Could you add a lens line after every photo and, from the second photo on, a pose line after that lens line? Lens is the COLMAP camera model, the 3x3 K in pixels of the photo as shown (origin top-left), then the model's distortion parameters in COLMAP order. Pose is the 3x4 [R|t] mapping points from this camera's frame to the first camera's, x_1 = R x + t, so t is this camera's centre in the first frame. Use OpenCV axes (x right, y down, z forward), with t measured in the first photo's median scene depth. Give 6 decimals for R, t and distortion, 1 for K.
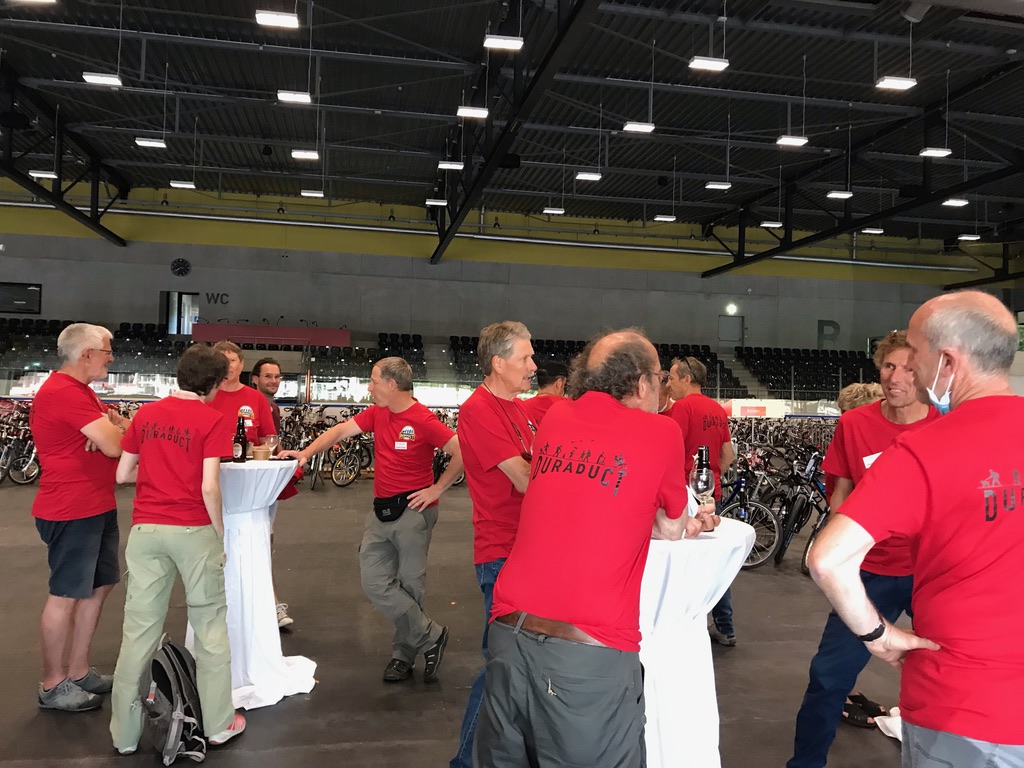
lens RADIAL K [[819.8, 0, 515.7], [0, 819.8, 379.8], [0, 0, 1]] dist [0.030955, -0.013179]
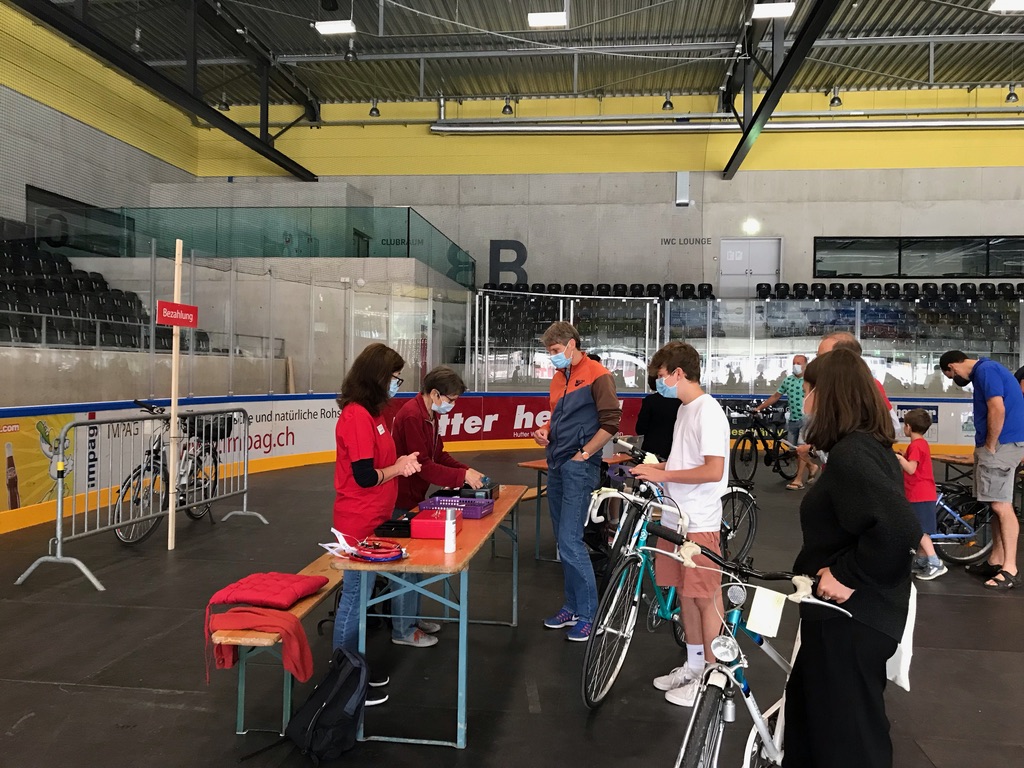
lens RADIAL K [[856.5, 0, 509.5], [0, 856.5, 390.6], [0, 0, 1]] dist [0.037277, -0.006118]
pose [[0.949576, -0.004031, -0.313510, -0.052227], [0.015560, 0.999291, 0.034279, 0.005120], [0.313150, -0.037429, 0.948966, 0.281753]]
